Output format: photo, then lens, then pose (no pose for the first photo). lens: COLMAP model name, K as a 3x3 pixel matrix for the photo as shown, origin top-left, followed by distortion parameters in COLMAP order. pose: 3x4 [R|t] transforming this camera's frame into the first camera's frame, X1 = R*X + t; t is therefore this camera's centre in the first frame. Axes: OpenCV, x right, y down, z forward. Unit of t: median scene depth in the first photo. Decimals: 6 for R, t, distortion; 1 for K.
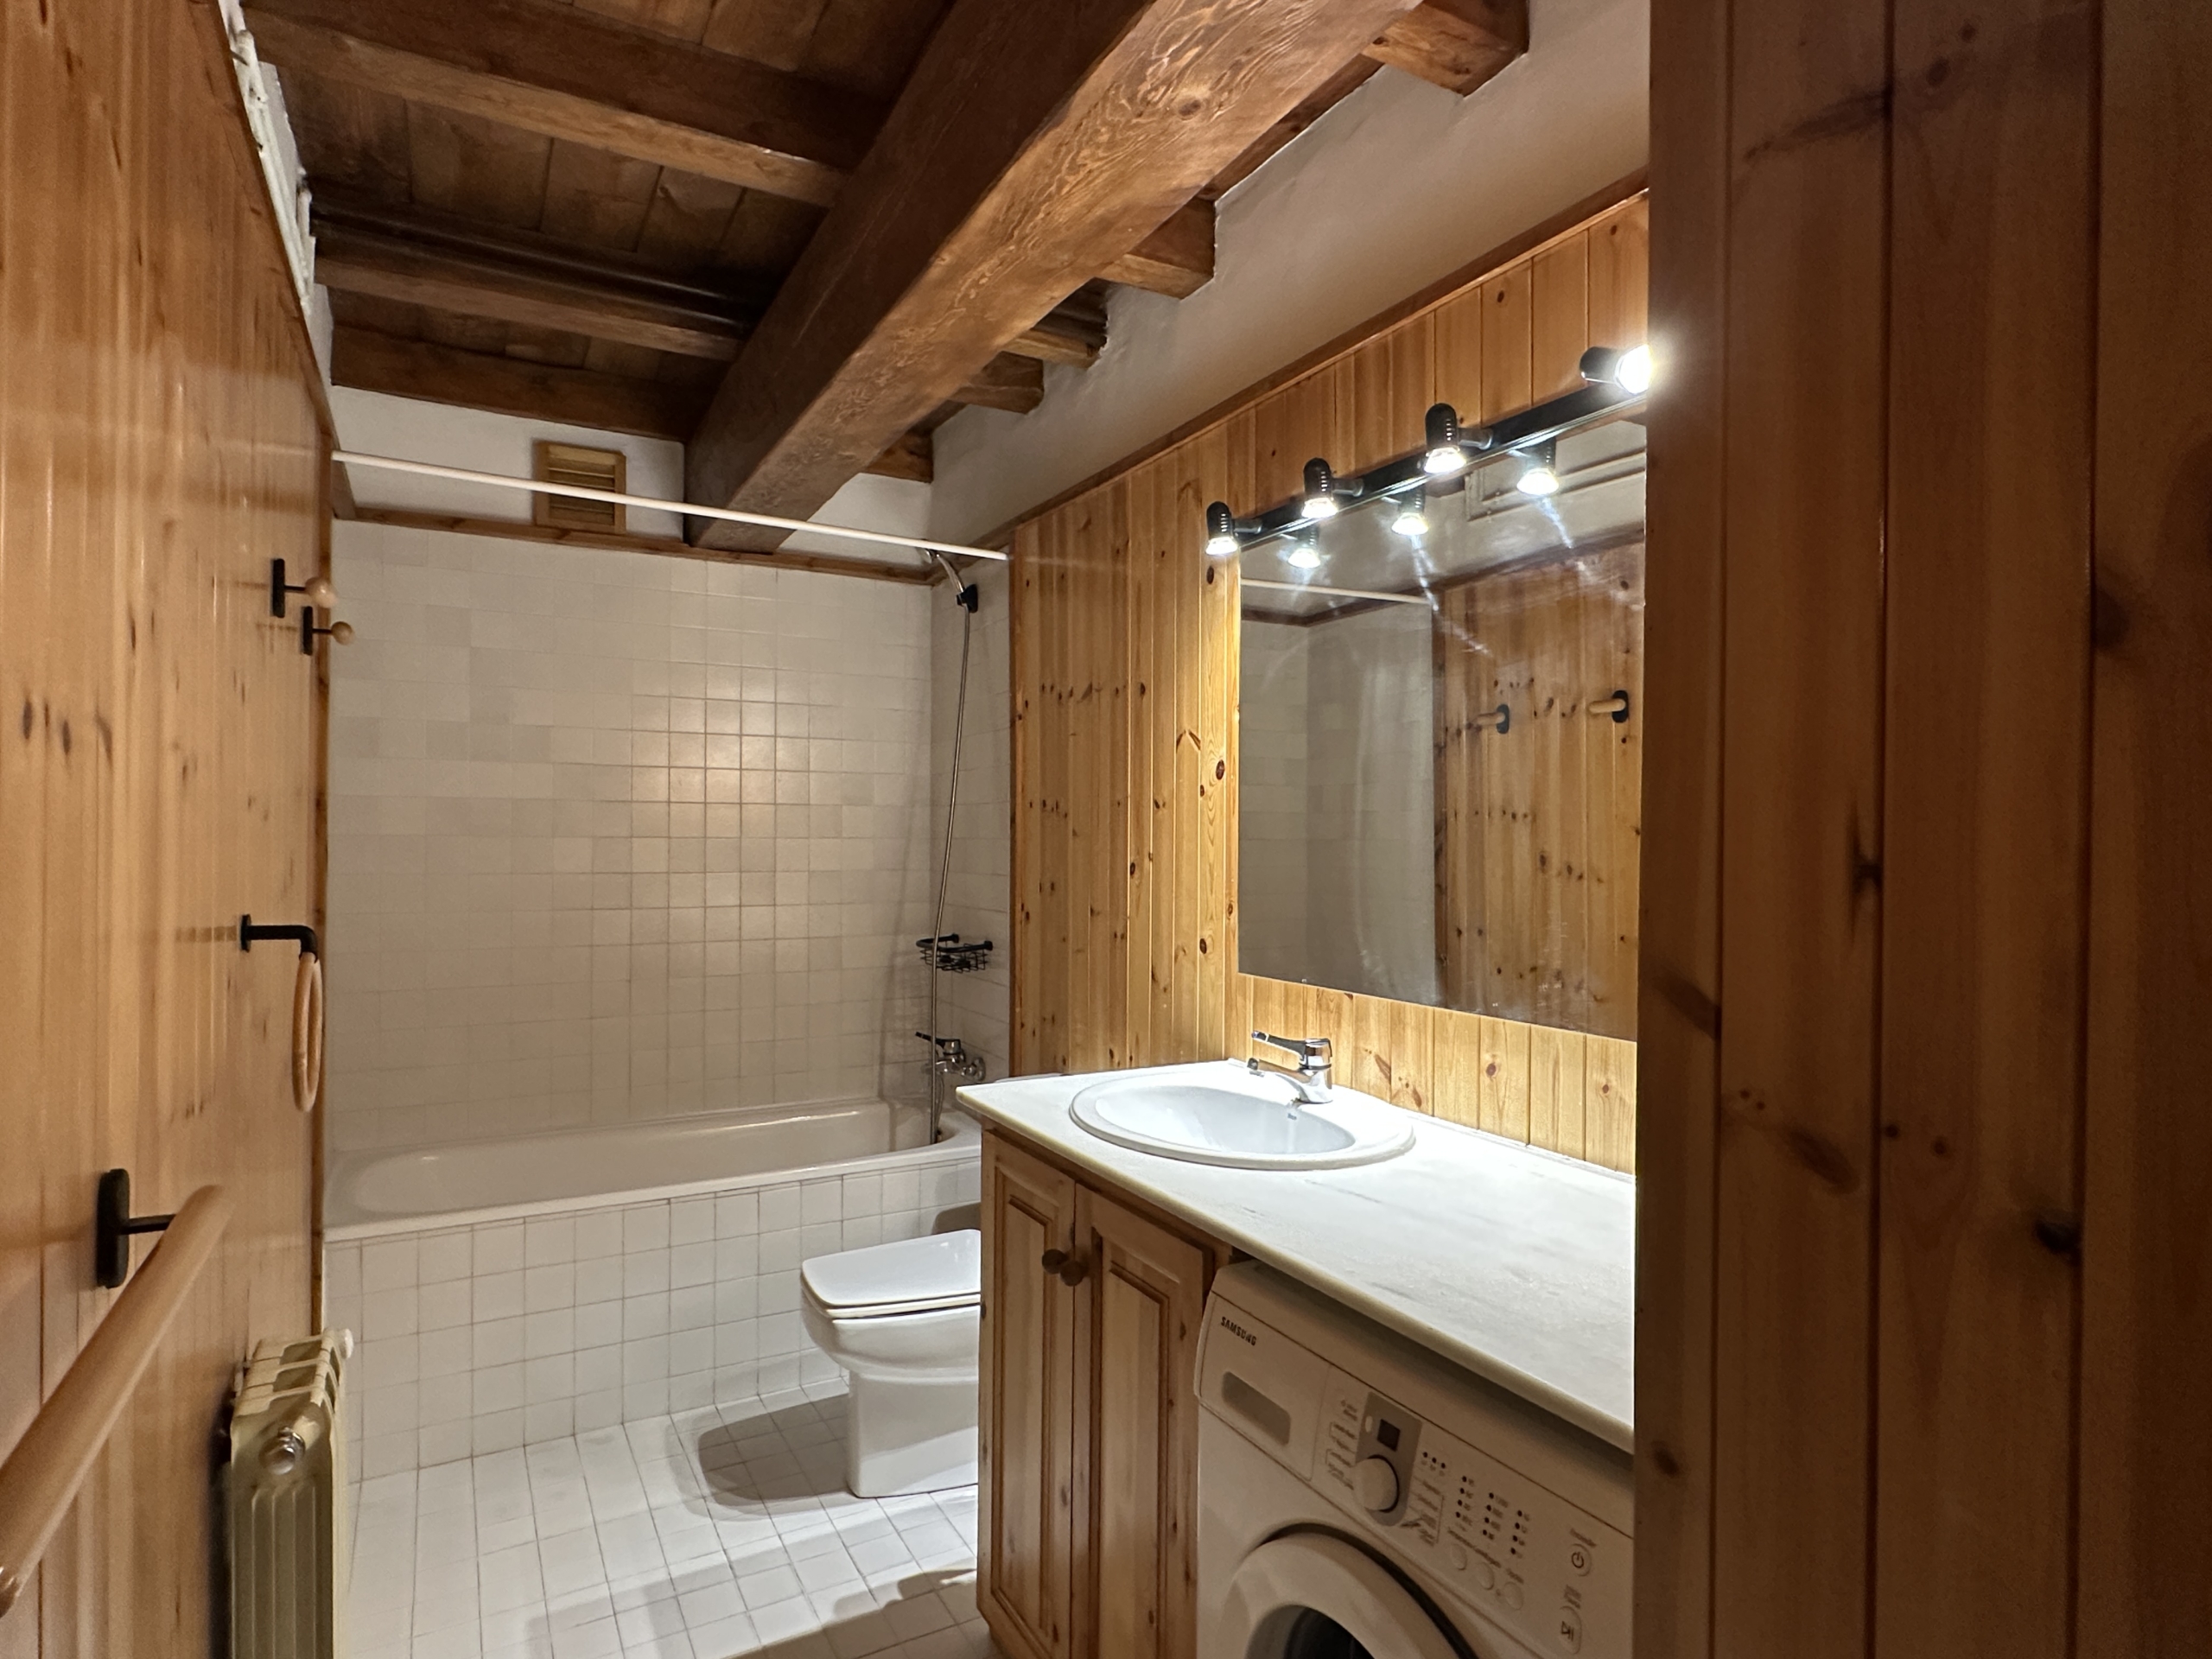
lens RADIAL K [[1179.1, 0, 1092.7], [0, 1179.1, 842.0], [0, 0, 1]] dist [-0.000722, -0.000485]
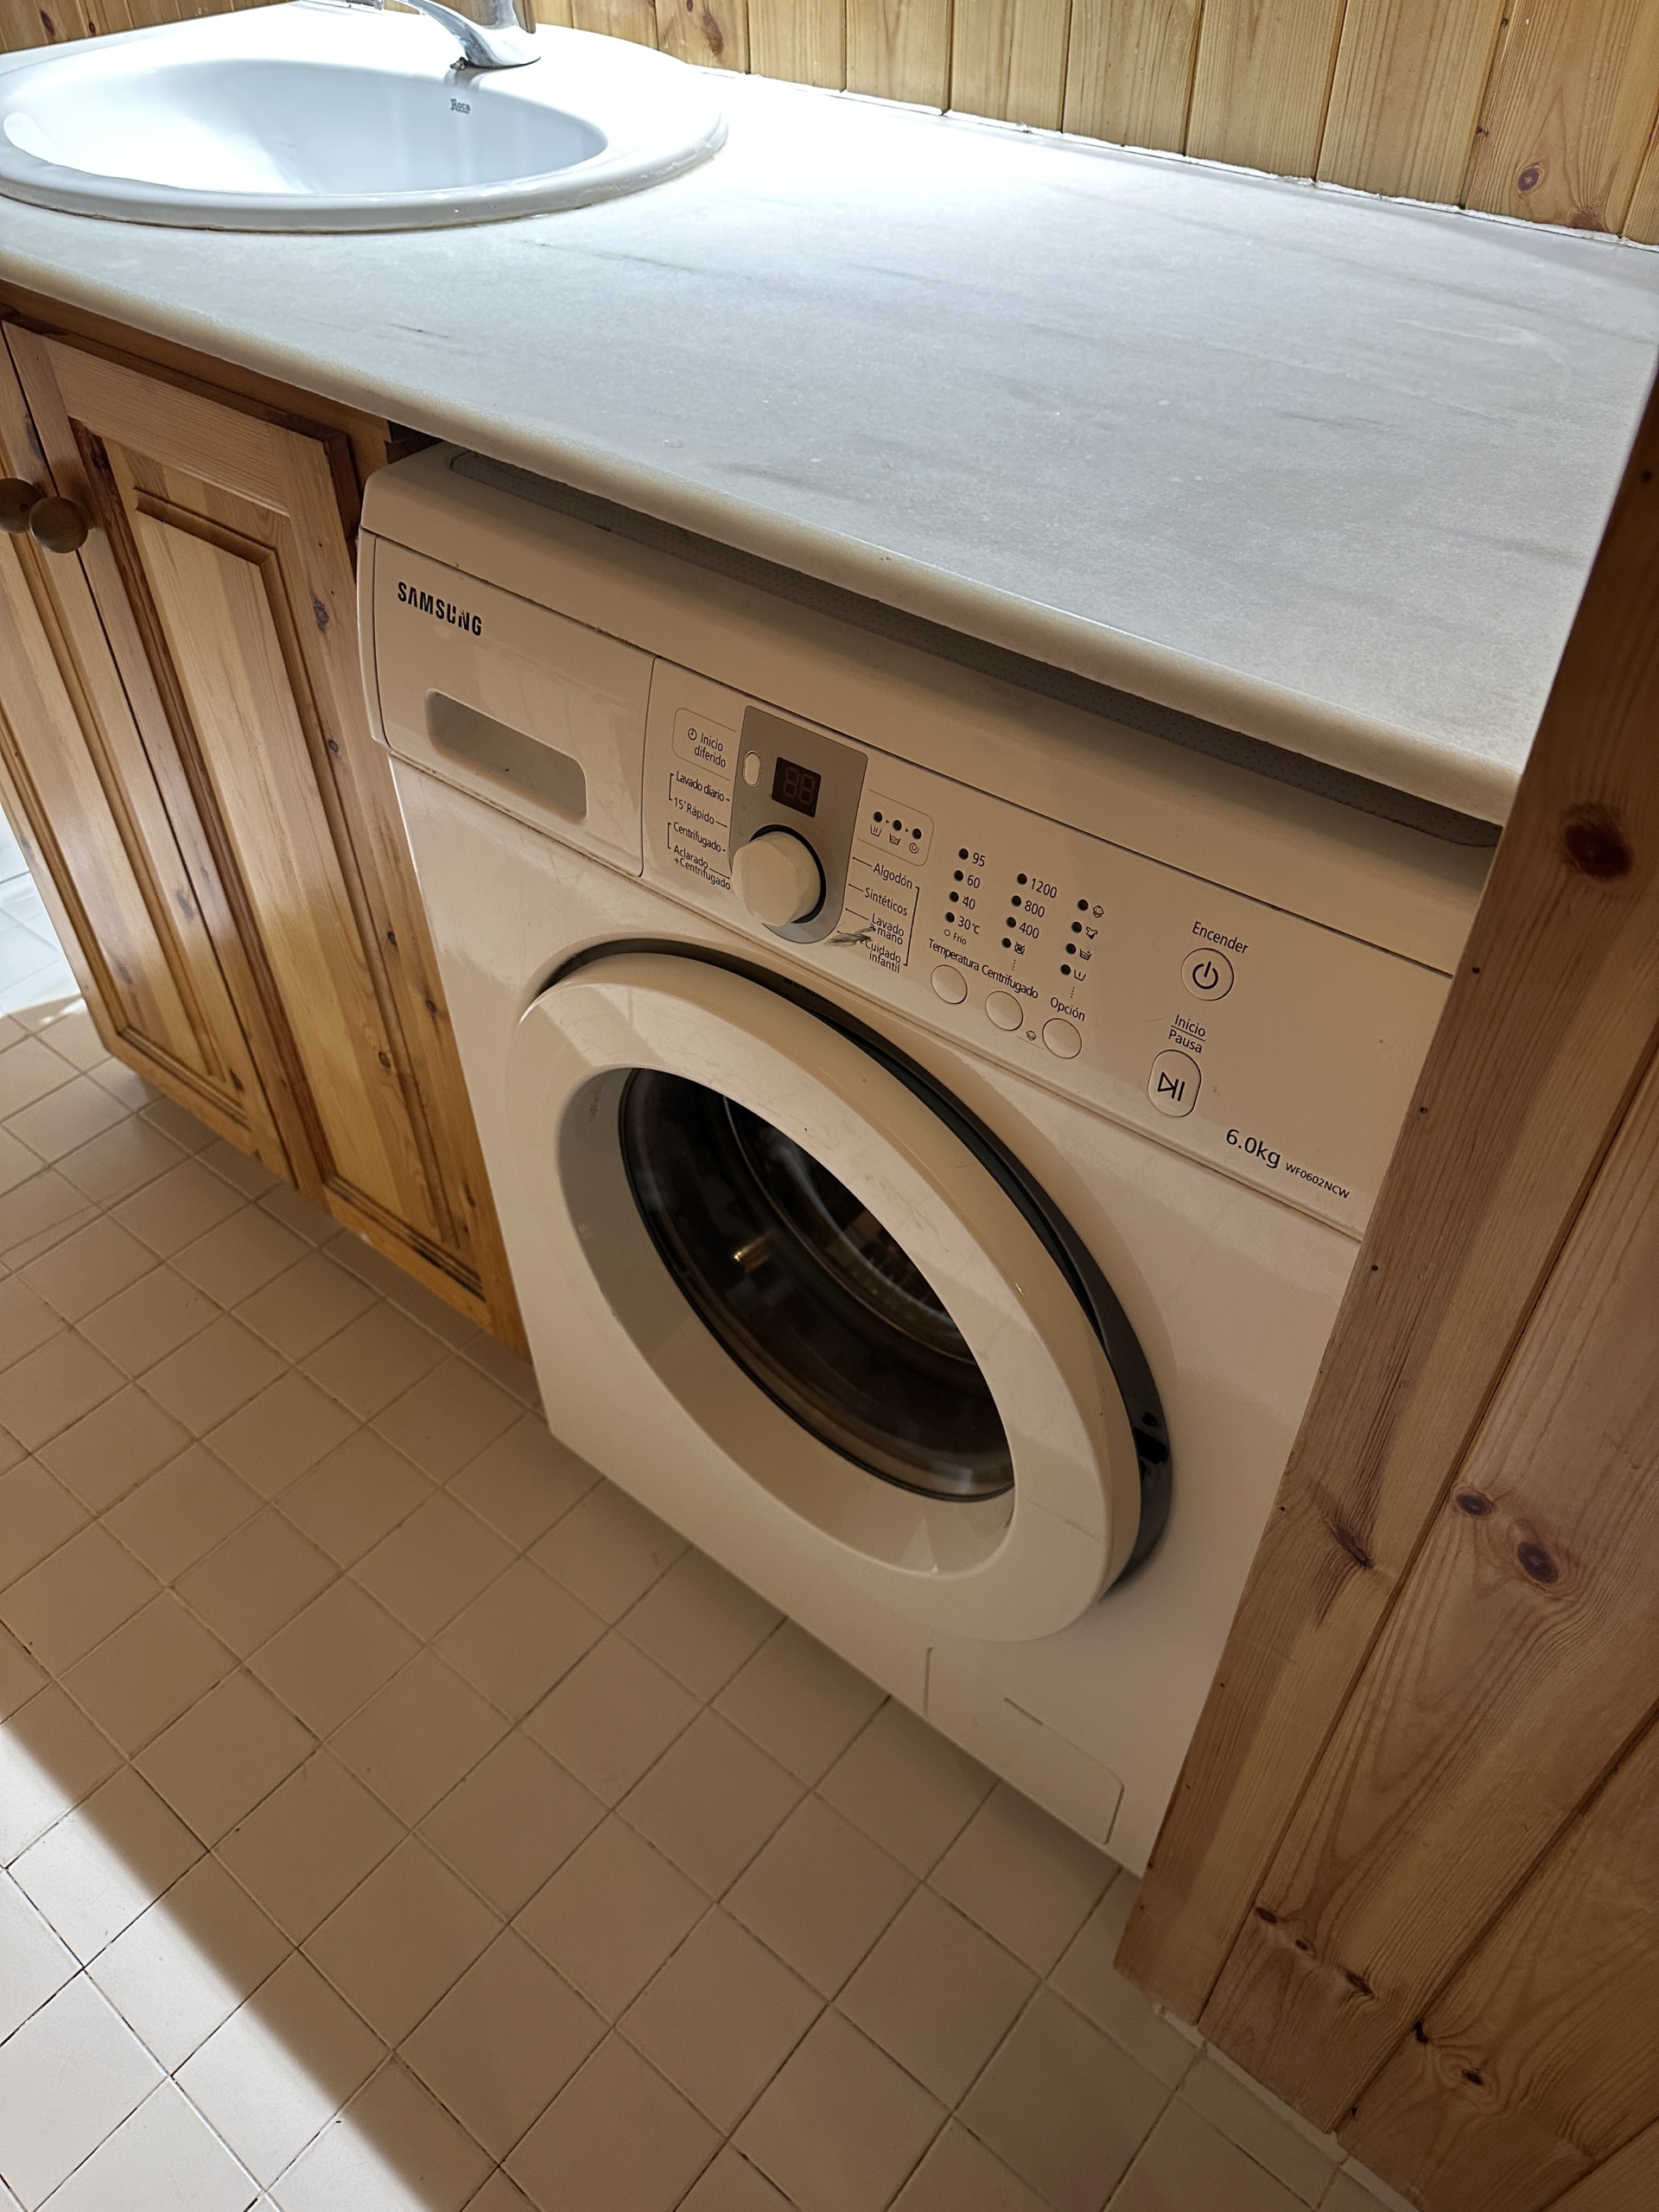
lens RADIAL K [[1544.8, 0, 829.5], [0, 1544.8, 1106.0], [0, 0, 1]] dist [0.091875, -0.147075]
pose [[0.925156, -0.271238, 0.265548, 0.054174], [0.010810, 0.718115, 0.695840, 0.141131], [-0.379433, -0.640890, 0.667301, 0.444989]]
